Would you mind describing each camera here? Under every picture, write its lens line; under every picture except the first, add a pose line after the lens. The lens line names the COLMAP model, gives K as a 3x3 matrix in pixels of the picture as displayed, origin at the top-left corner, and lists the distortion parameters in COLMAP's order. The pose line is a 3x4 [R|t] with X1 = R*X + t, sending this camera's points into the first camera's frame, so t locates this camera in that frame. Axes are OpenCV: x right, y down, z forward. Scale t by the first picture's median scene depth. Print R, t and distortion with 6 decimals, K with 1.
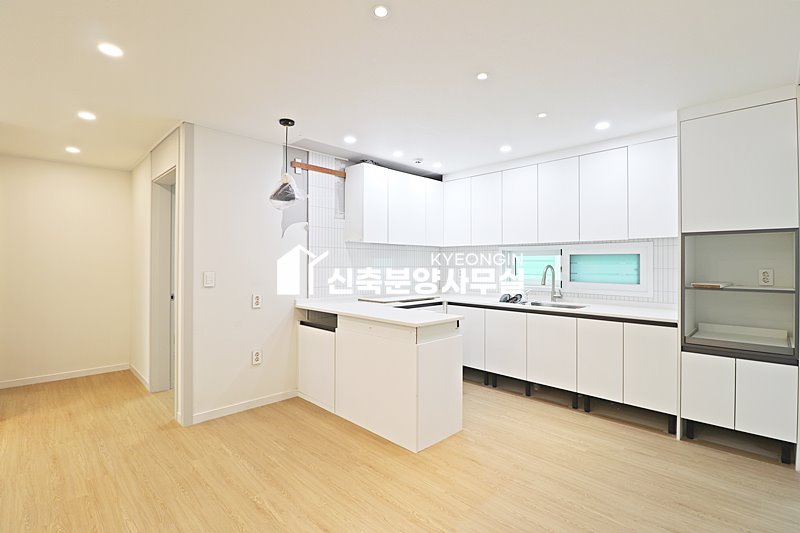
lens RADIAL K [[376.0, 0, 399.2], [0, 376.0, 260.6], [0, 0, 1]] dist [-0.000600, -0.014089]
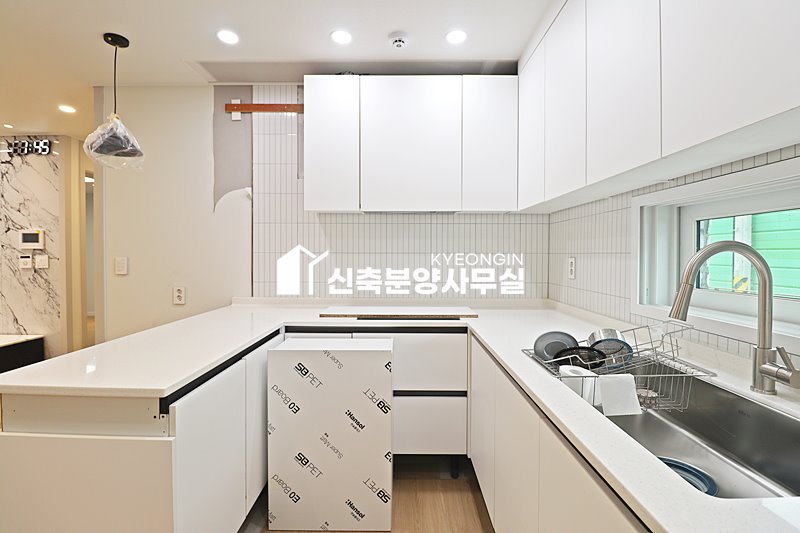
lens RADIAL K [[366.6, 0, 399.9], [0, 366.6, 259.0], [0, 0, 1]] dist [-0.001589, -0.012257]
pose [[0.707267, 0.008571, -0.706895, 0.494479], [0.005281, 0.999835, 0.017406, 0.022664], [0.706927, -0.016043, 0.707105, 0.815280]]
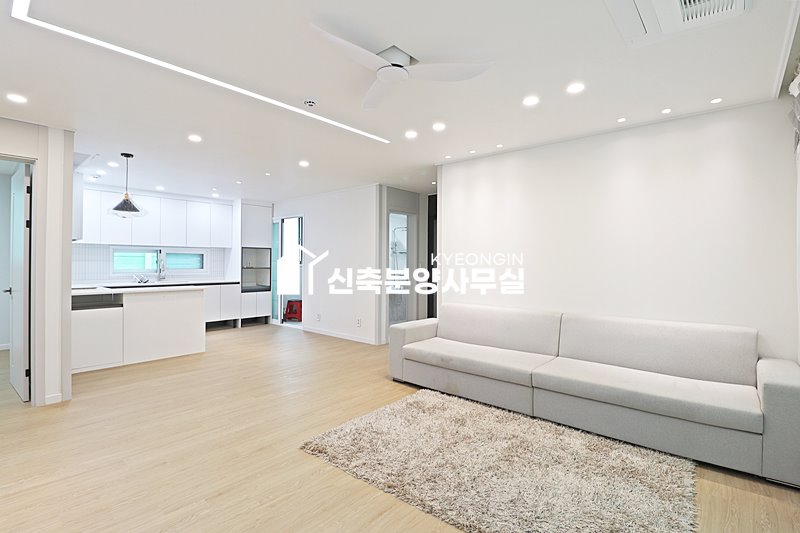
lens RADIAL K [[378.8, 0, 399.4], [0, 378.8, 260.6], [0, 0, 1]] dist [0.000547, -0.013101]
pose [[-0.068249, 0.001787, 0.997667, -1.606493], [-0.013908, 0.999900, -0.002743, 0.009762], [-0.997571, -0.014062, -0.068217, 0.078340]]
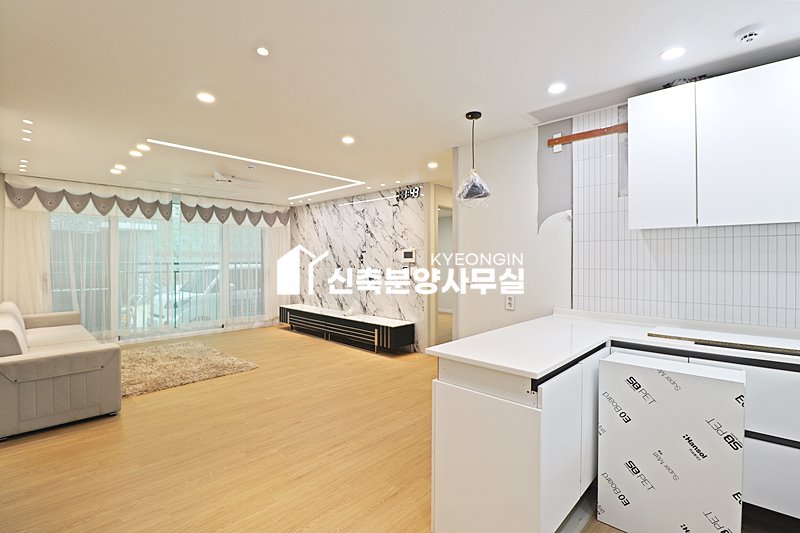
lens RADIAL K [[369.6, 0, 400.6], [0, 369.6, 260.4], [0, 0, 1]] dist [-0.002863, -0.012936]
pose [[0.028350, -0.003677, -0.999591, 0.574811], [0.006800, 0.999971, -0.003485, 0.001595], [0.999575, -0.006699, 0.028374, 0.718218]]
